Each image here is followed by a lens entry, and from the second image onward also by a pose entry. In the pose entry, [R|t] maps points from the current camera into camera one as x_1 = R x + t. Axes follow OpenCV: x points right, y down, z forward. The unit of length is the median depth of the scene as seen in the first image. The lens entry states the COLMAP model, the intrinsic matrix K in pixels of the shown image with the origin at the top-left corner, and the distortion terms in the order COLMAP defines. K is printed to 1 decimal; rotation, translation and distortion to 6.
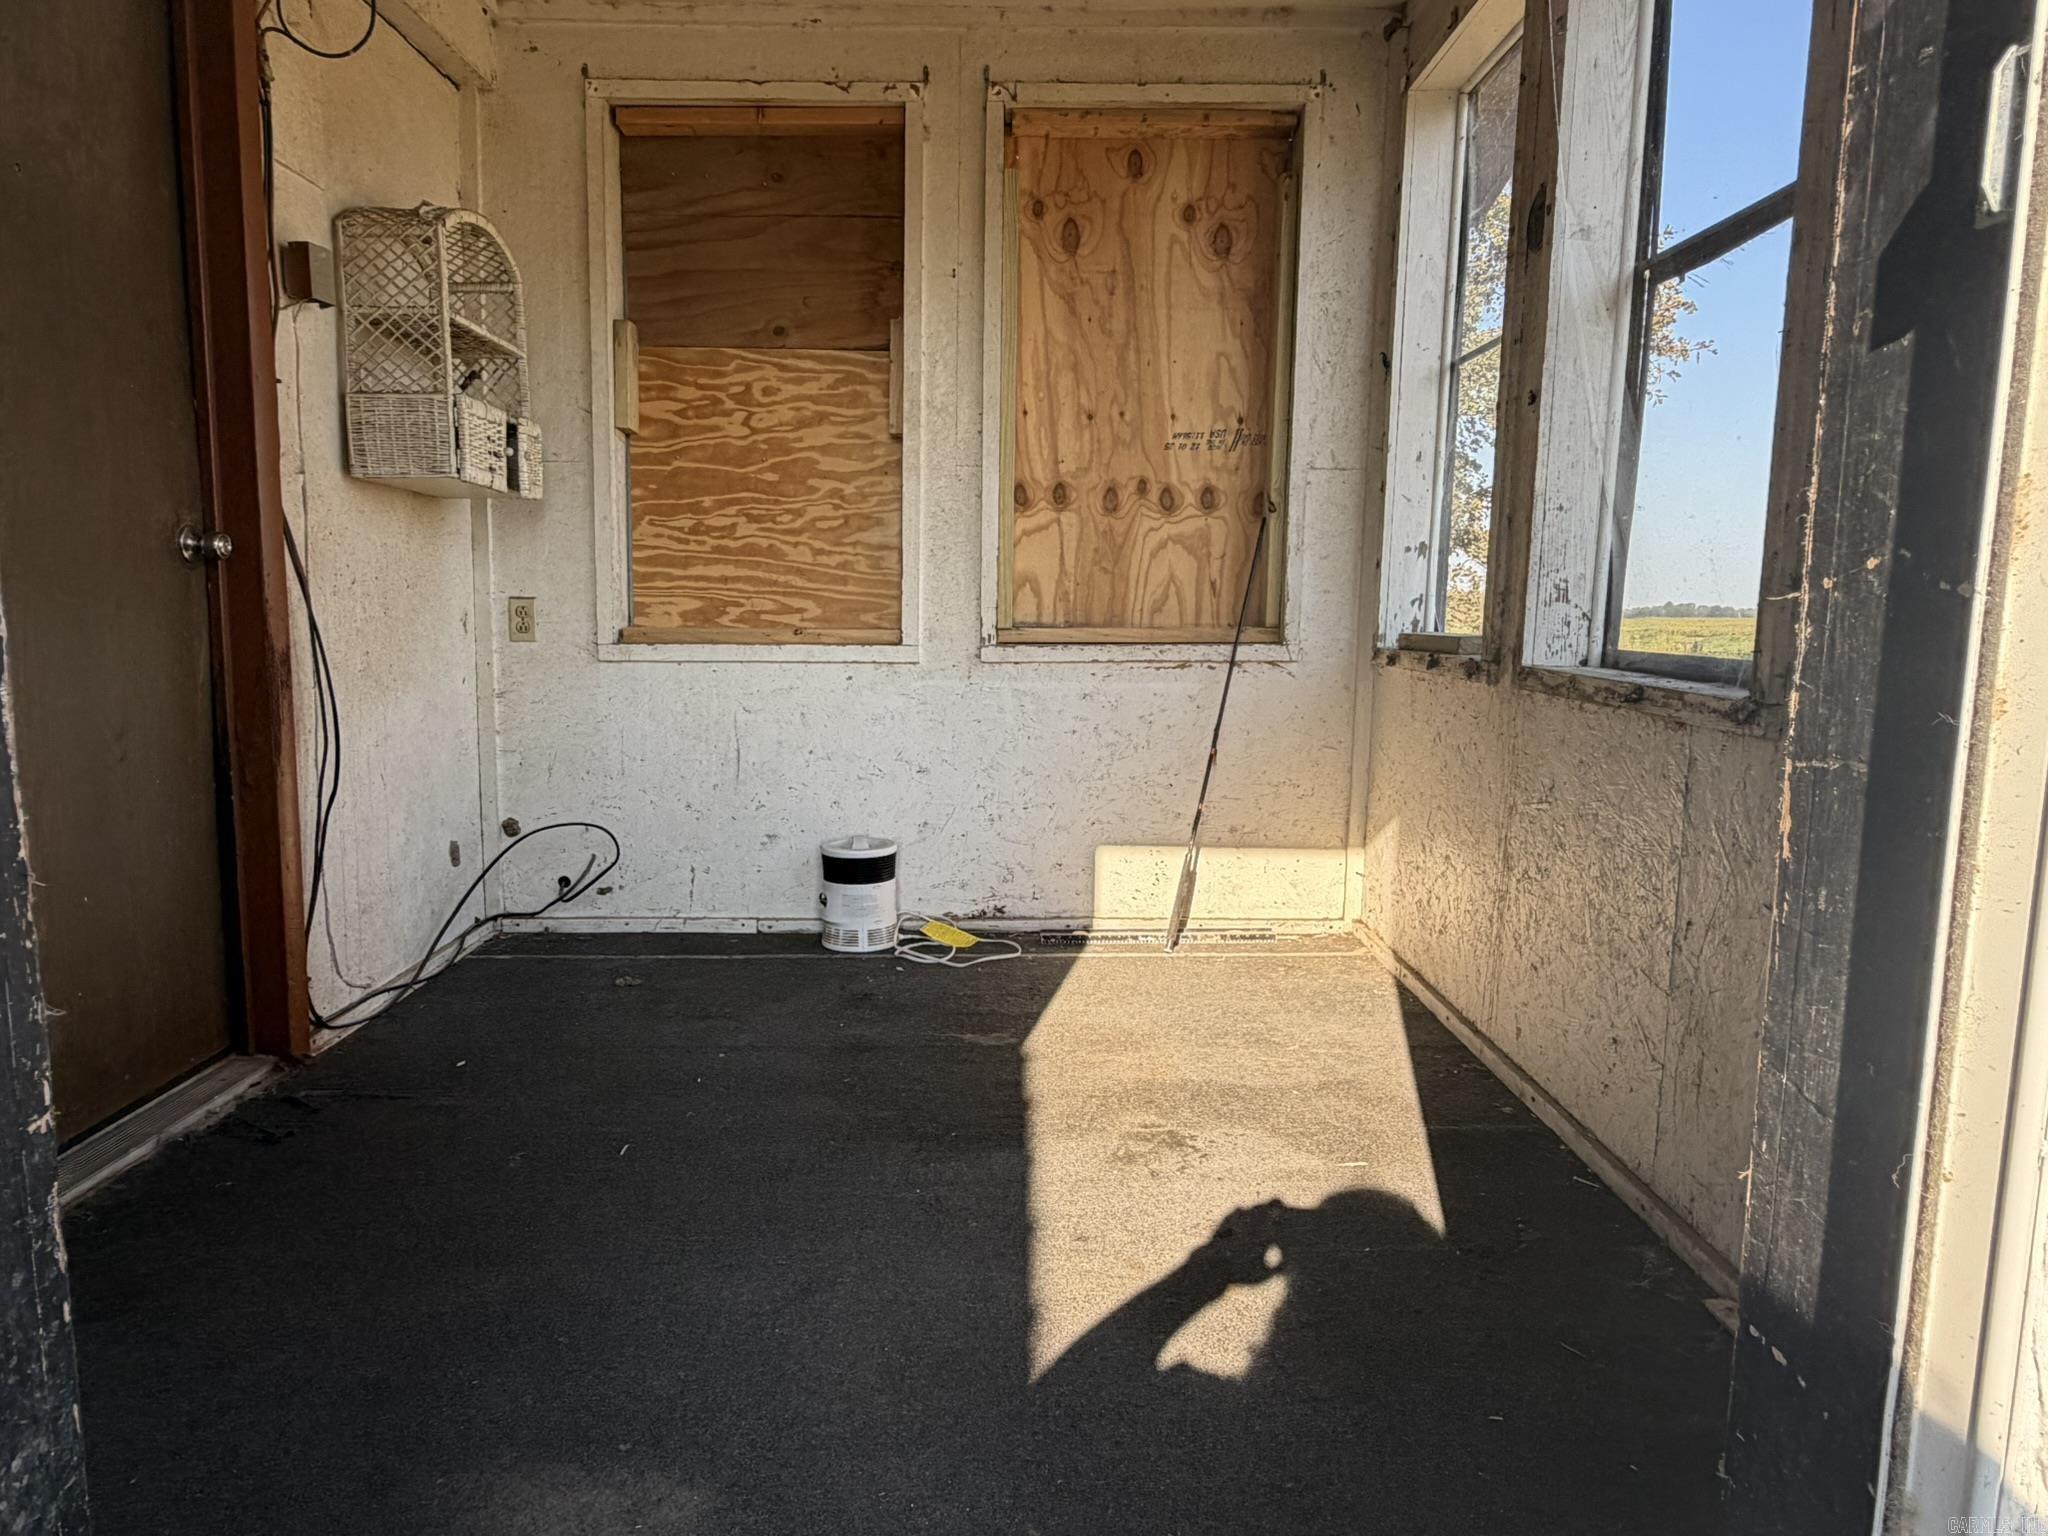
lens RADIAL K [[1301.2, 0, 1024.0], [0, 1301.2, 768.0], [0, 0, 1]] dist [0.006155, -0.000022]
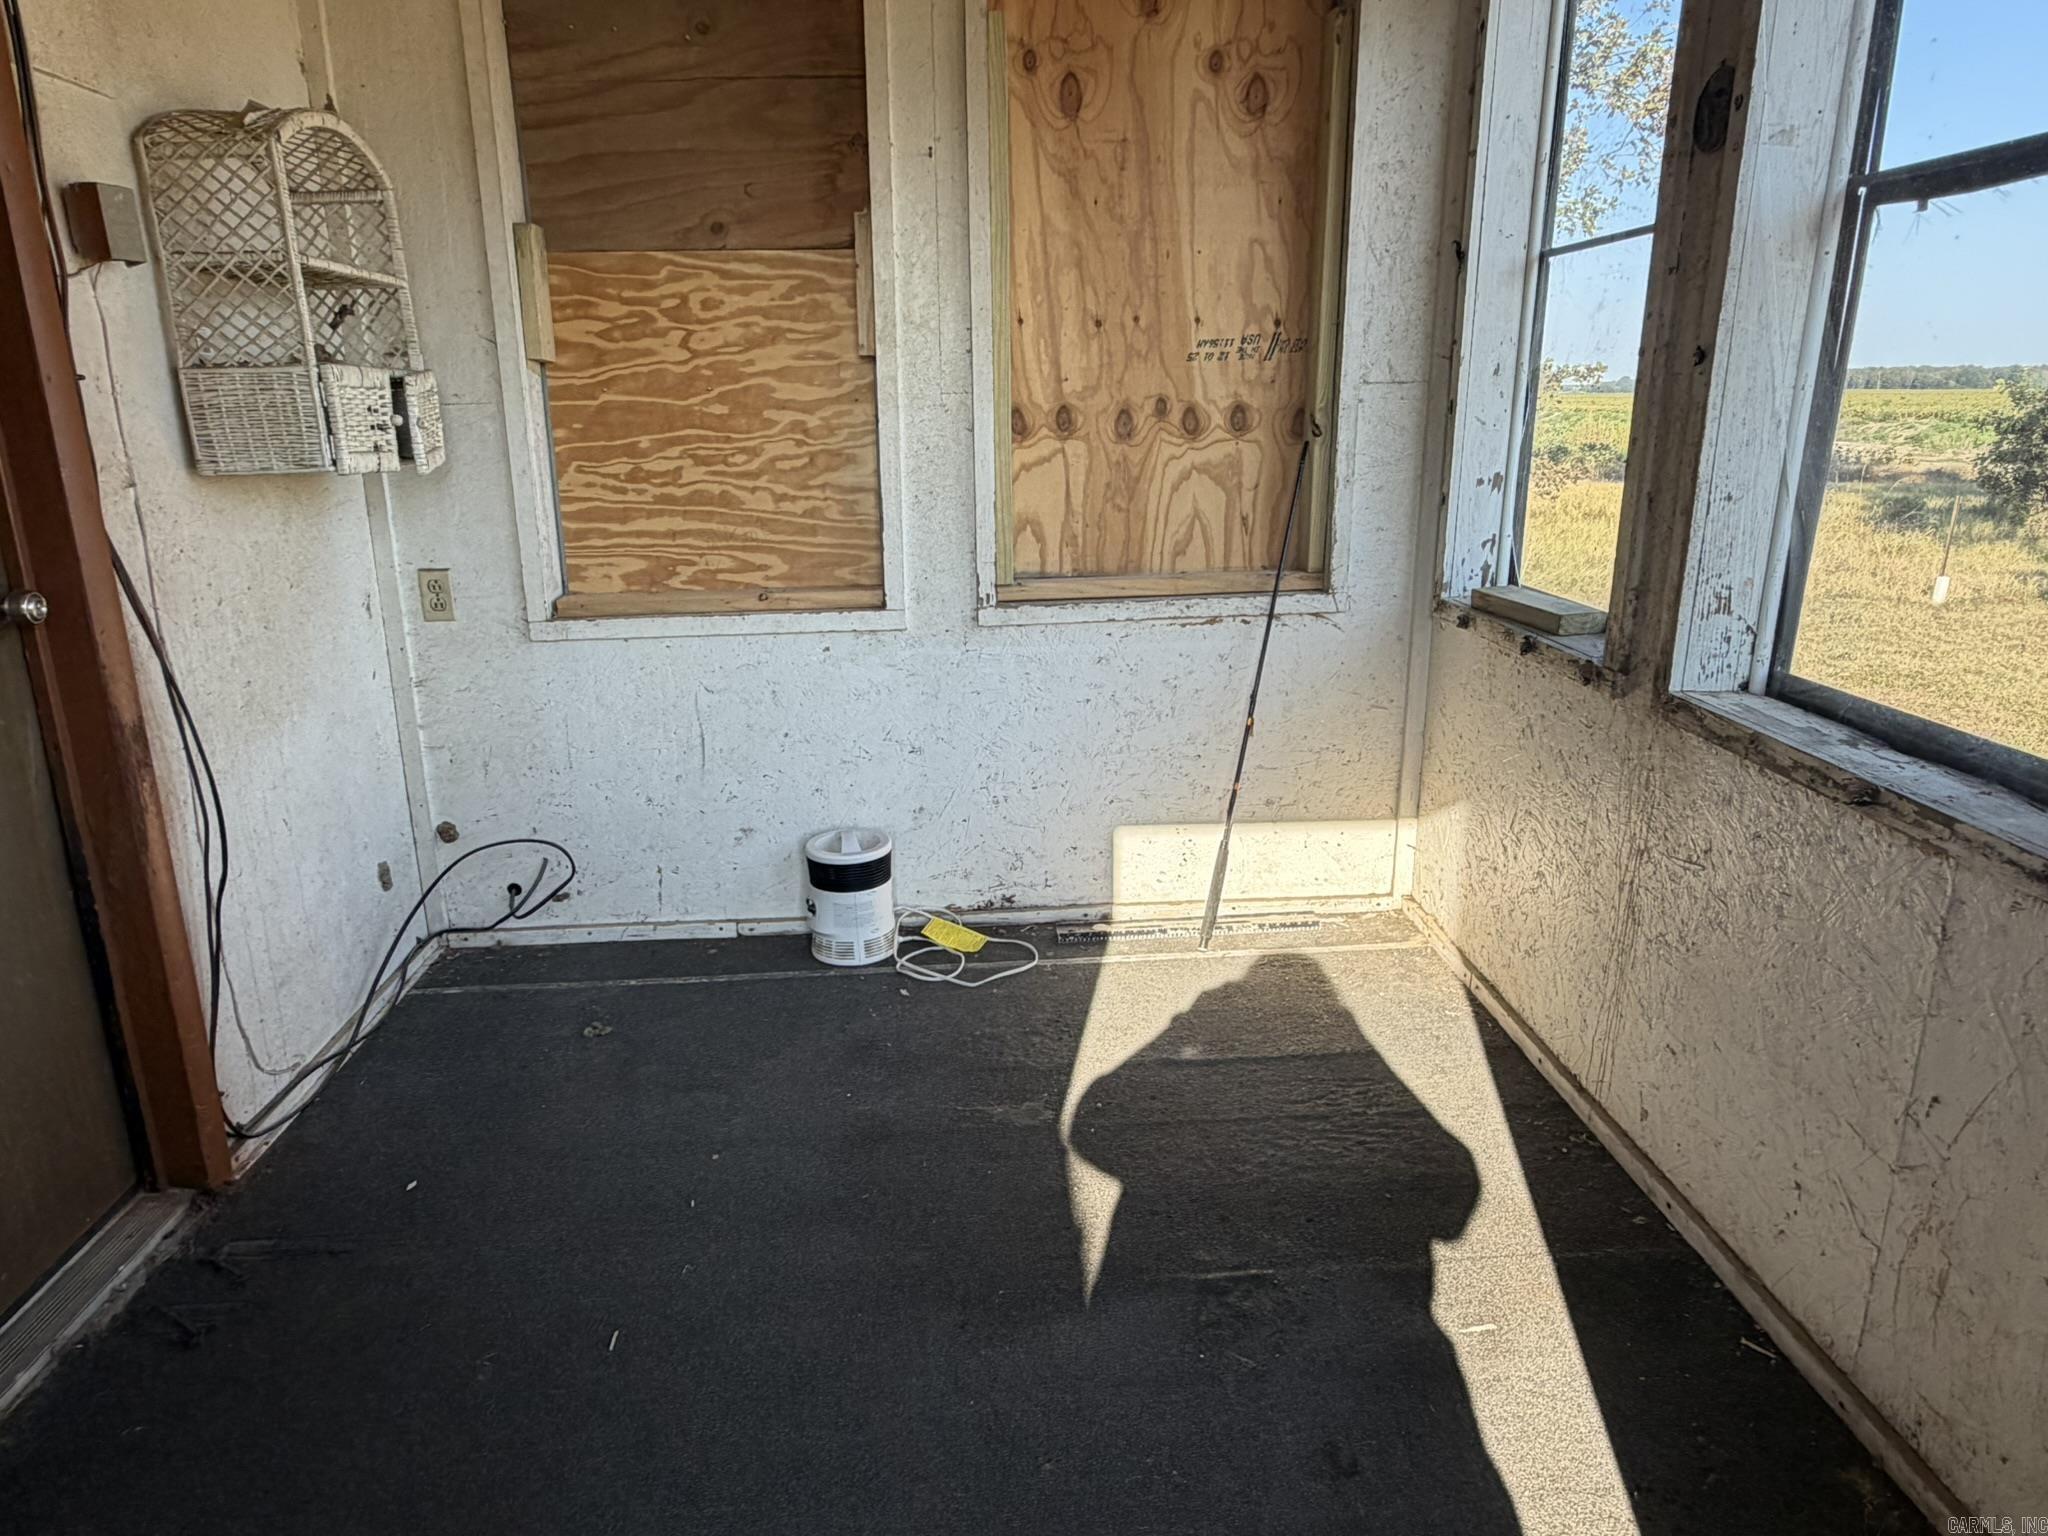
lens RADIAL K [[1315.5, 0, 1008.7], [0, 1315.5, 783.5], [0, 0, 1]] dist [0.001222, 0.003491]
pose [[0.999164, -0.036973, 0.017447, -0.032673], [0.033926, 0.987980, 0.150815, -0.110145], [-0.022814, -0.150097, 0.988408, 0.127088]]
